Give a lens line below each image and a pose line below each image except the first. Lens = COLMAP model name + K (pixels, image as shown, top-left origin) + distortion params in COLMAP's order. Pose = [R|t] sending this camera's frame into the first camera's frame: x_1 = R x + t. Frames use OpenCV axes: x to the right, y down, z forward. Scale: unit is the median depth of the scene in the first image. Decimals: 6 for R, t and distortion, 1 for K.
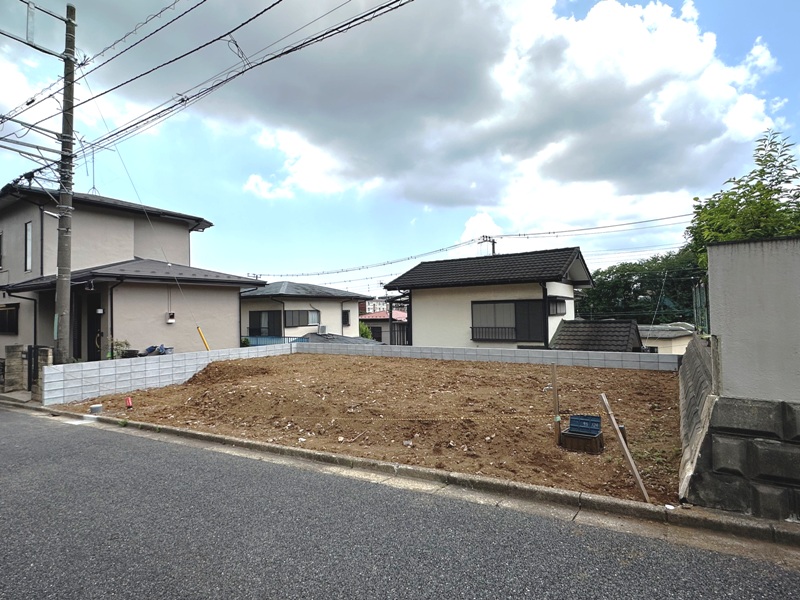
lens RADIAL K [[426.6, 0, 400.0], [0, 426.6, 300.0], [0, 0, 1]] dist [0.002032, 0.000236]
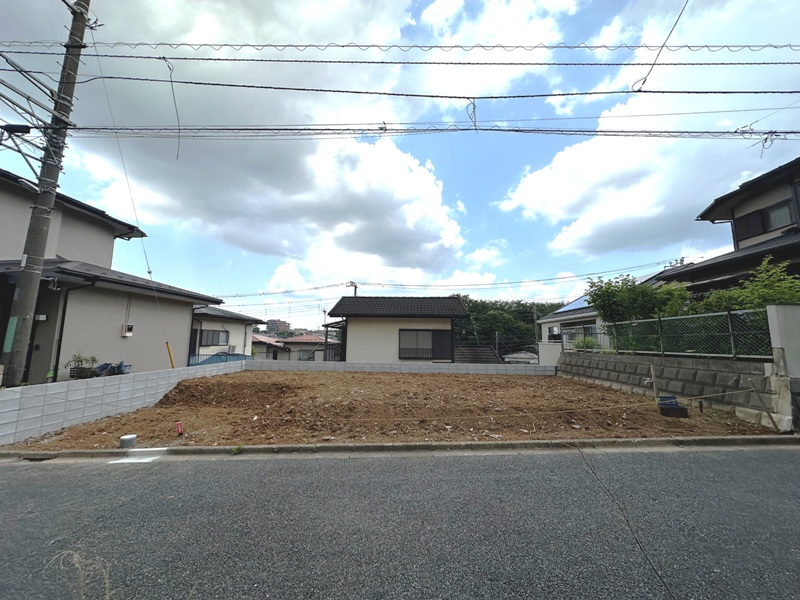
lens RADIAL K [[317.7, 0, 400.0], [0, 317.7, 300.0], [0, 0, 1]] dist [-0.002806, 0.000243]
pose [[0.856869, 0.095314, 0.506647, -0.339033], [-0.045155, 0.992859, -0.110414, 0.022076], [-0.513554, 0.071733, 0.855054, 0.127423]]
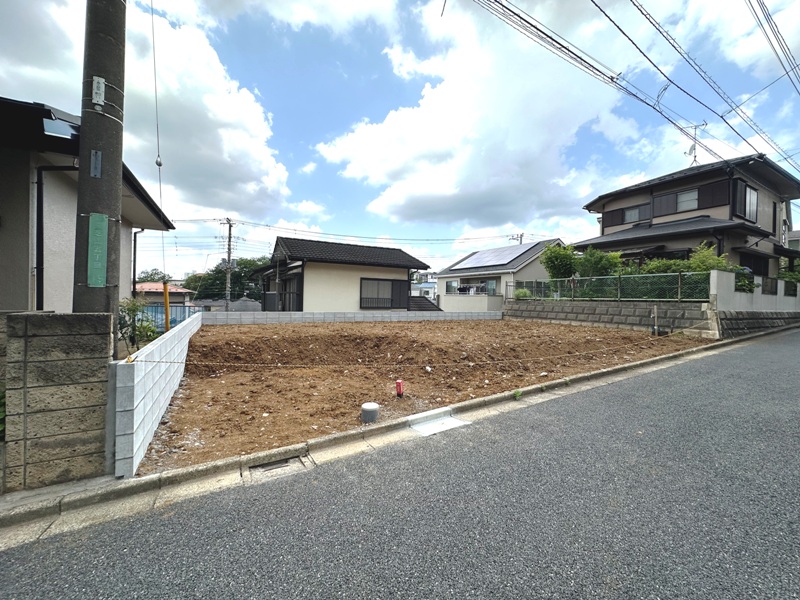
lens RADIAL K [[317.7, 0, 400.0], [0, 317.7, 300.0], [0, 0, 1]] dist [-0.002806, 0.000243]
pose [[0.466378, 0.022836, 0.884290, -0.601382], [-0.058074, 0.998300, 0.004848, 0.056782], [-0.882677, -0.053616, 0.466912, 0.433336]]
